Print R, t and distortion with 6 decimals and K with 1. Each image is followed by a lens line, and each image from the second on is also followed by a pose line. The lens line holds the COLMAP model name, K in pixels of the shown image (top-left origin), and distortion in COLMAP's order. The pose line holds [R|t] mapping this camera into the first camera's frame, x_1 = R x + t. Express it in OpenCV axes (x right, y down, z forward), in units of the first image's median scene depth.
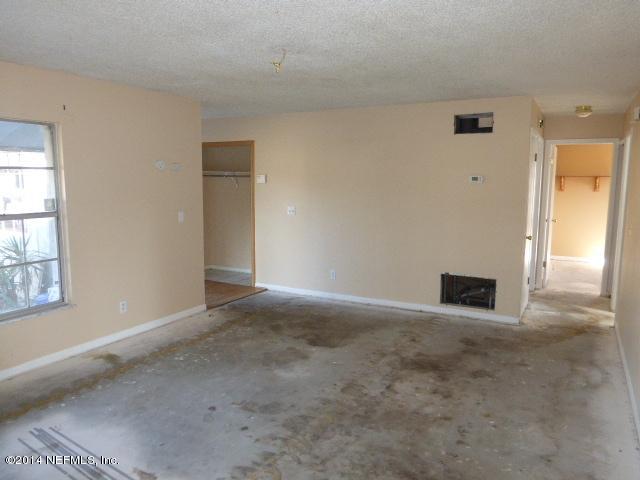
lens RADIAL K [[468.2, 0, 319.9], [0, 468.2, 241.3], [0, 0, 1]] dist [0.003388, -0.002540]
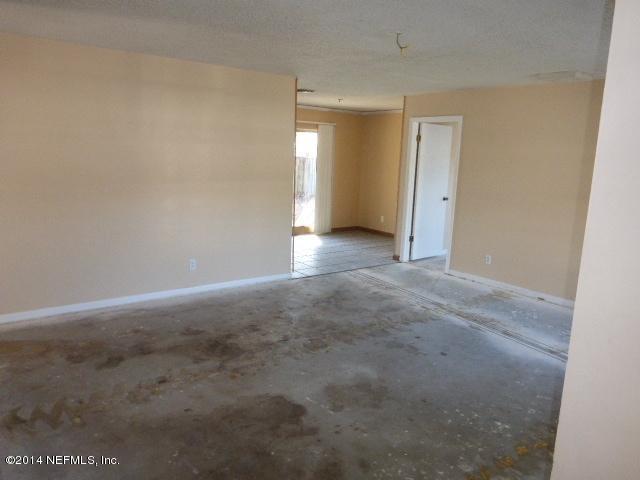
lens RADIAL K [[468.2, 0, 319.5], [0, 468.2, 239.9], [0, 0, 1]] dist [0.003388, -0.002540]
pose [[-0.914128, -0.111243, 0.389866, -0.315489], [0.014973, 0.951701, 0.306661, -0.239939], [-0.405150, 0.286165, -0.868311, 1.754260]]
